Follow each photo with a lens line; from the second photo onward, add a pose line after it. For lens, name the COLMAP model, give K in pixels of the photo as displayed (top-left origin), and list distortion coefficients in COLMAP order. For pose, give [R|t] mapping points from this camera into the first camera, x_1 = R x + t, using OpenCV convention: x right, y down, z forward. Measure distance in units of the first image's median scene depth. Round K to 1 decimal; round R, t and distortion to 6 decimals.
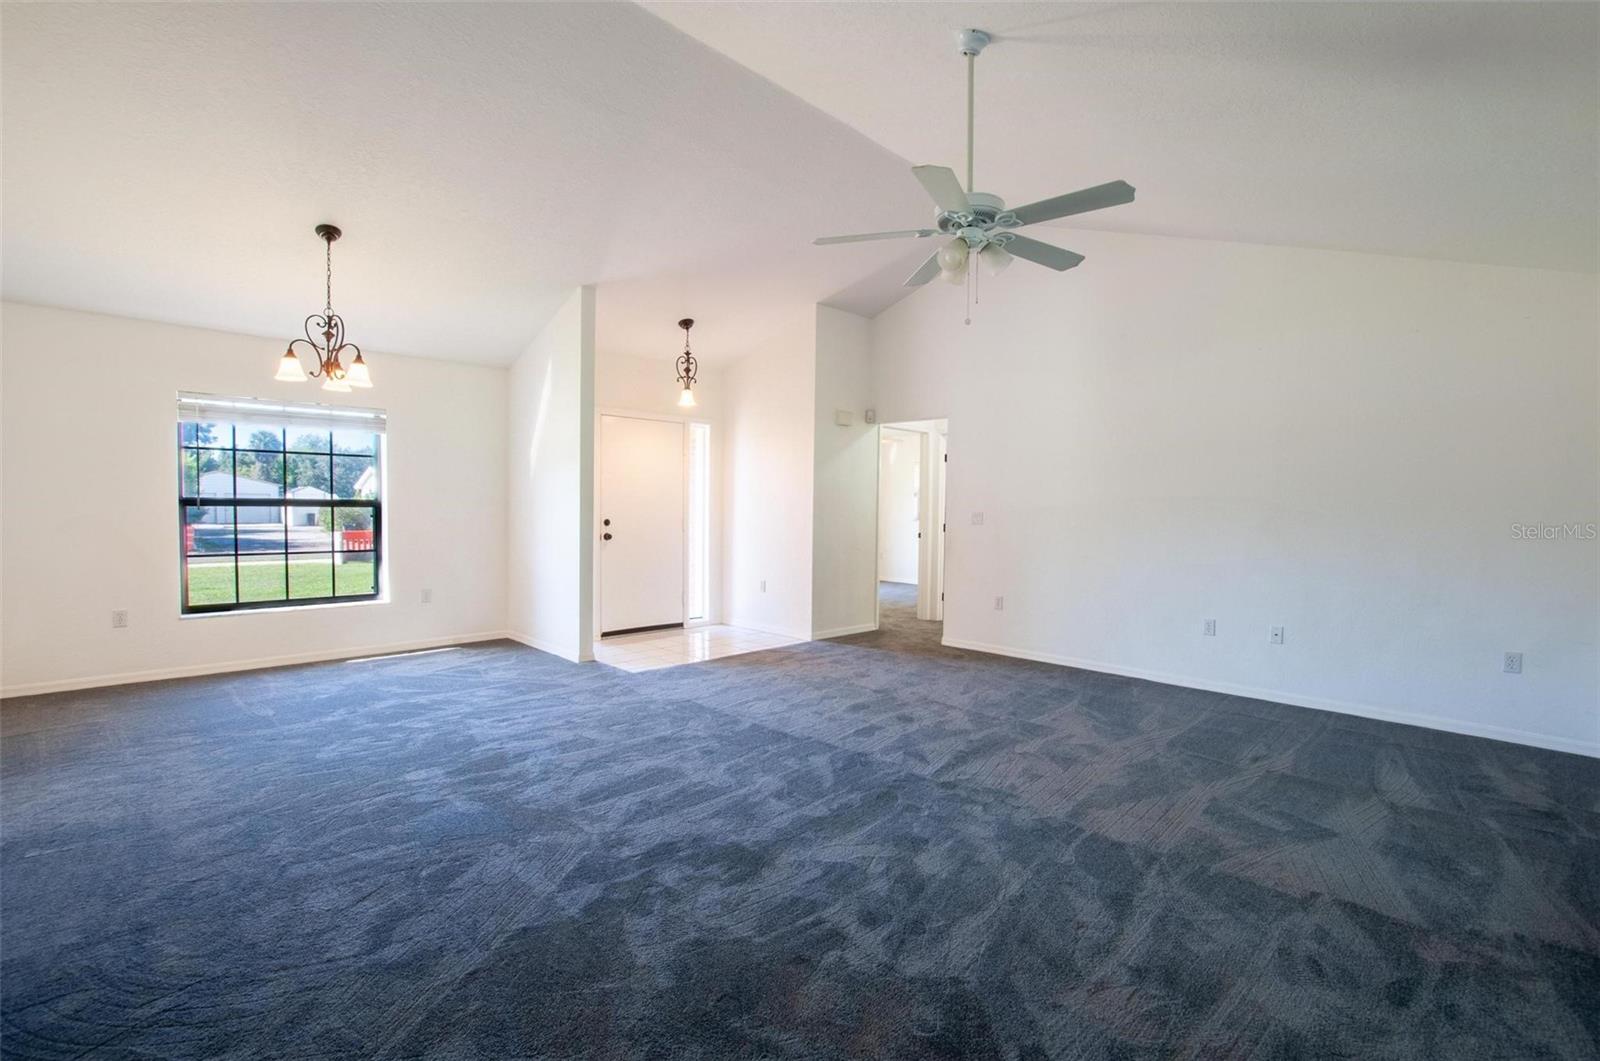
lens RADIAL K [[700.1, 0, 800.5], [0, 700.1, 524.6], [0, 0, 1]] dist [-0.025873, -0.000762]
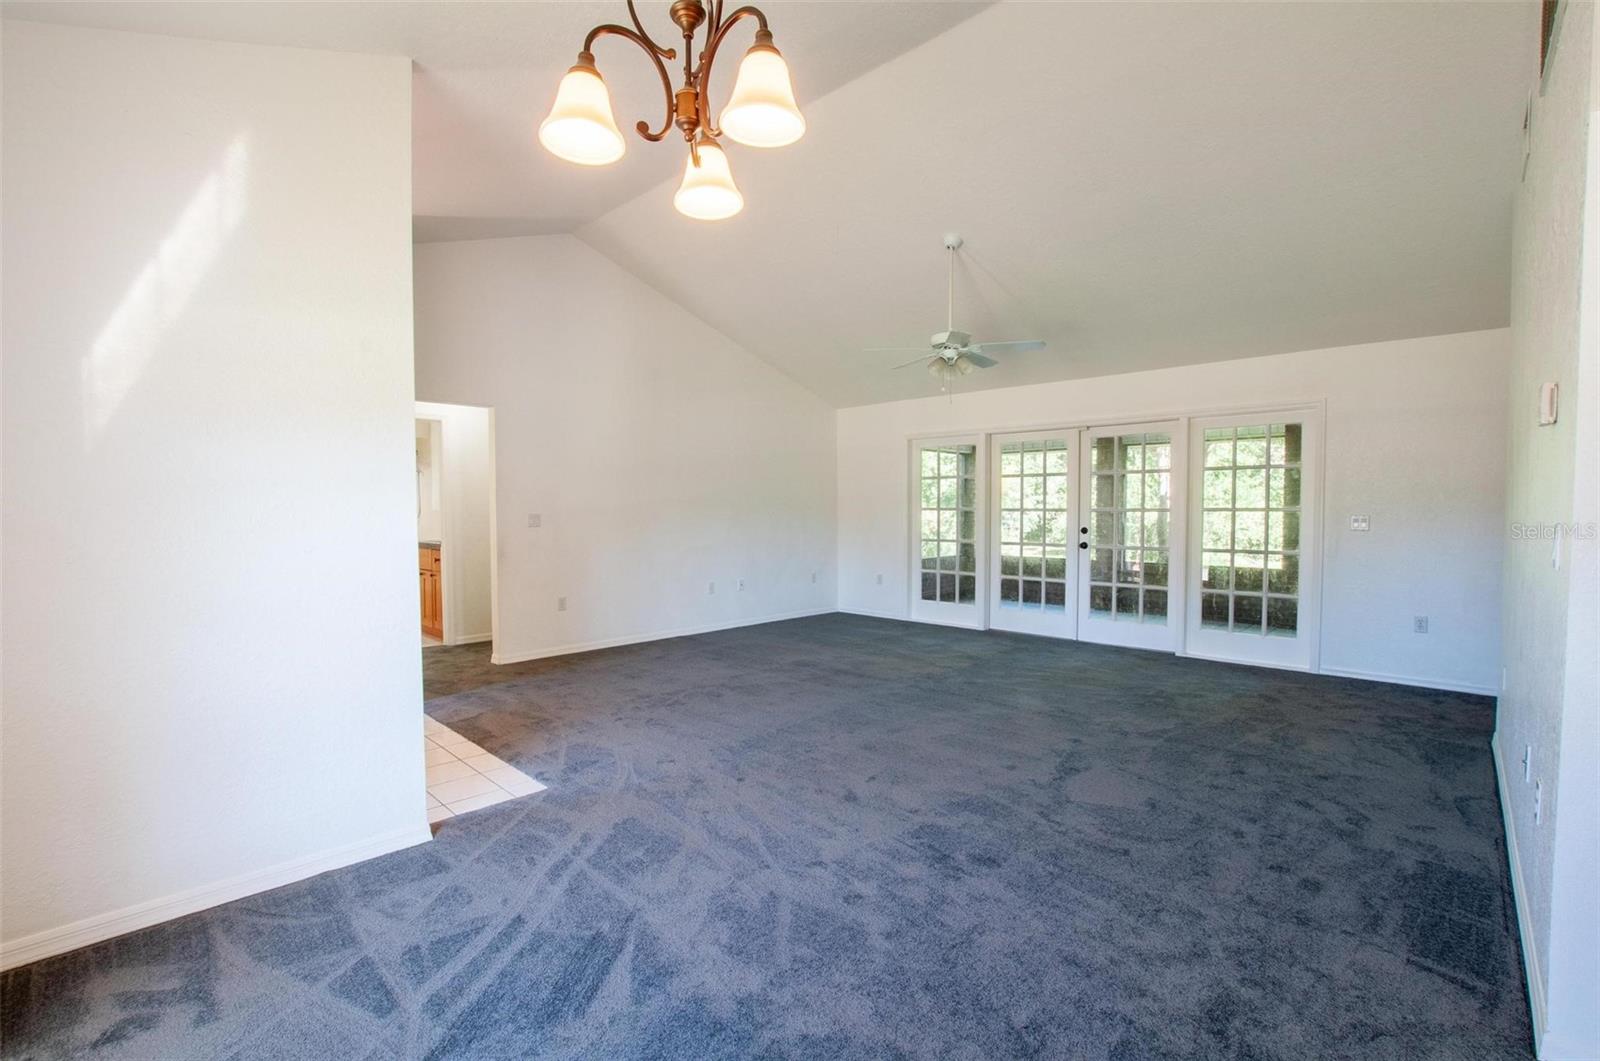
lens RADIAL K [[700.1, 0, 792.9], [0, 700.1, 528.8], [0, 0, 1]] dist [-0.025873, -0.000762]
pose [[-0.014716, -0.041057, 0.999048, -1.086208], [0.025149, 0.998825, 0.041419, -0.043773], [-0.999575, 0.025735, -0.013666, 1.021482]]
